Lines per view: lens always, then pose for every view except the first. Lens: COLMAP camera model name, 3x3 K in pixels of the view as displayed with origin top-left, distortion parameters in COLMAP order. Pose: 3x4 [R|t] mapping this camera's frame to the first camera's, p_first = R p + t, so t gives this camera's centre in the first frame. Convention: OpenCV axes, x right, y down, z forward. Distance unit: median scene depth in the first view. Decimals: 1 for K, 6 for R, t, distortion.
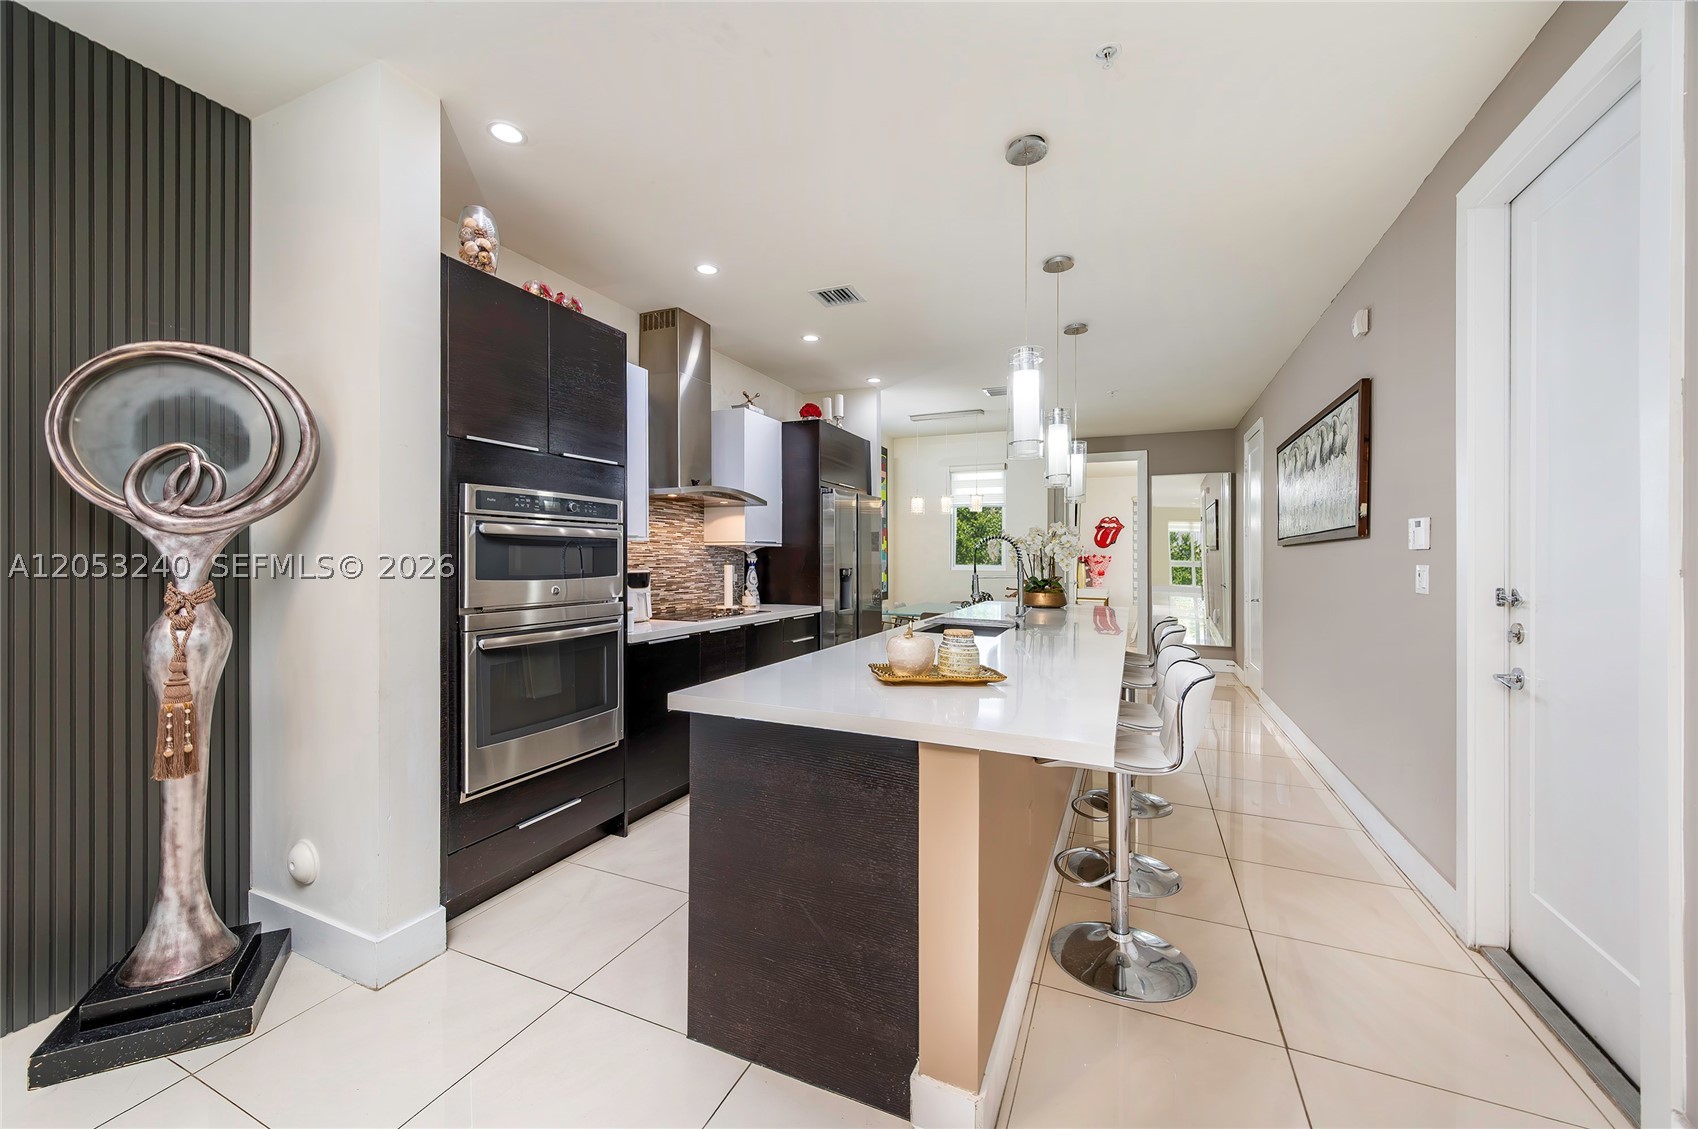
lens RADIAL K [[651.8, 0, 827.2], [0, 651.8, 561.9], [0, 0, 1]] dist [0.000106, -0.000006]
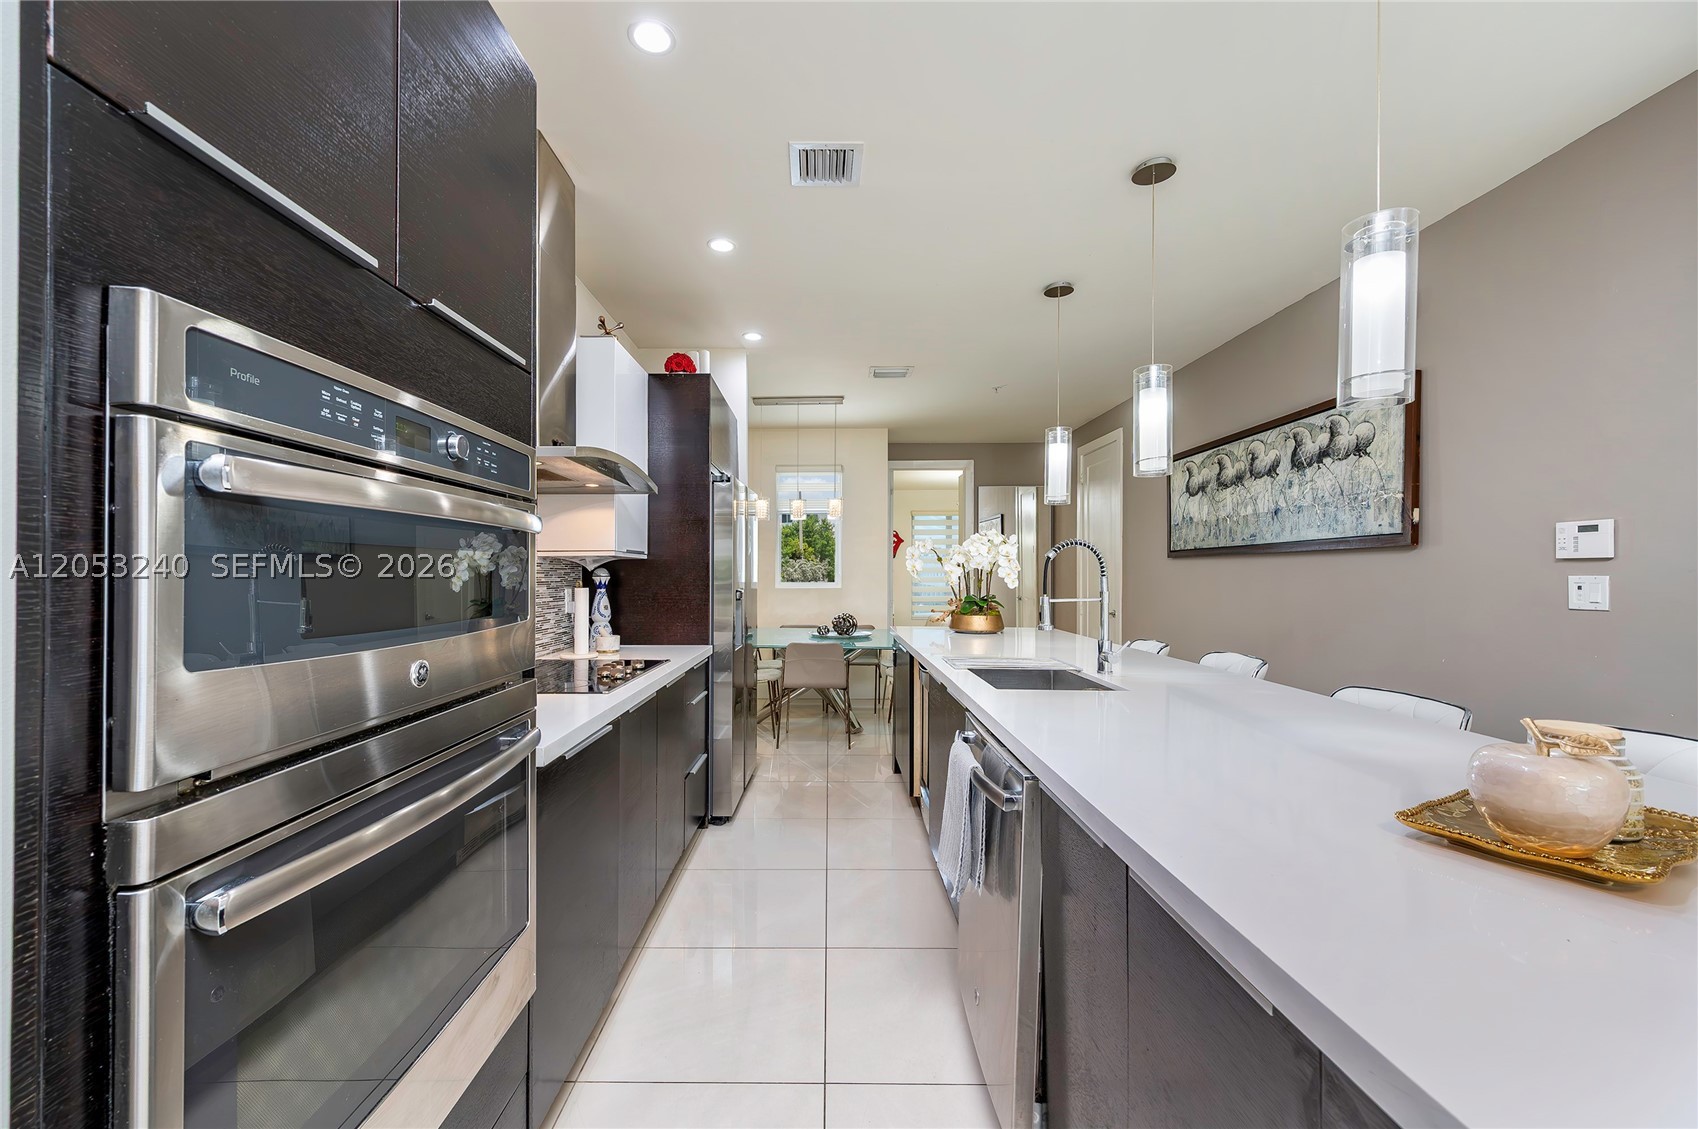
lens RADIAL K [[685.2, 0, 849.0], [0, 685.2, 564.5], [0, 0, 1]] dist [0.000795, 0.000161]
pose [[0.903158, -0.004894, 0.429280, -0.256794], [0.013094, 0.999784, -0.016150, -0.004374], [-0.429108, 0.020207, 0.903027, 0.393385]]
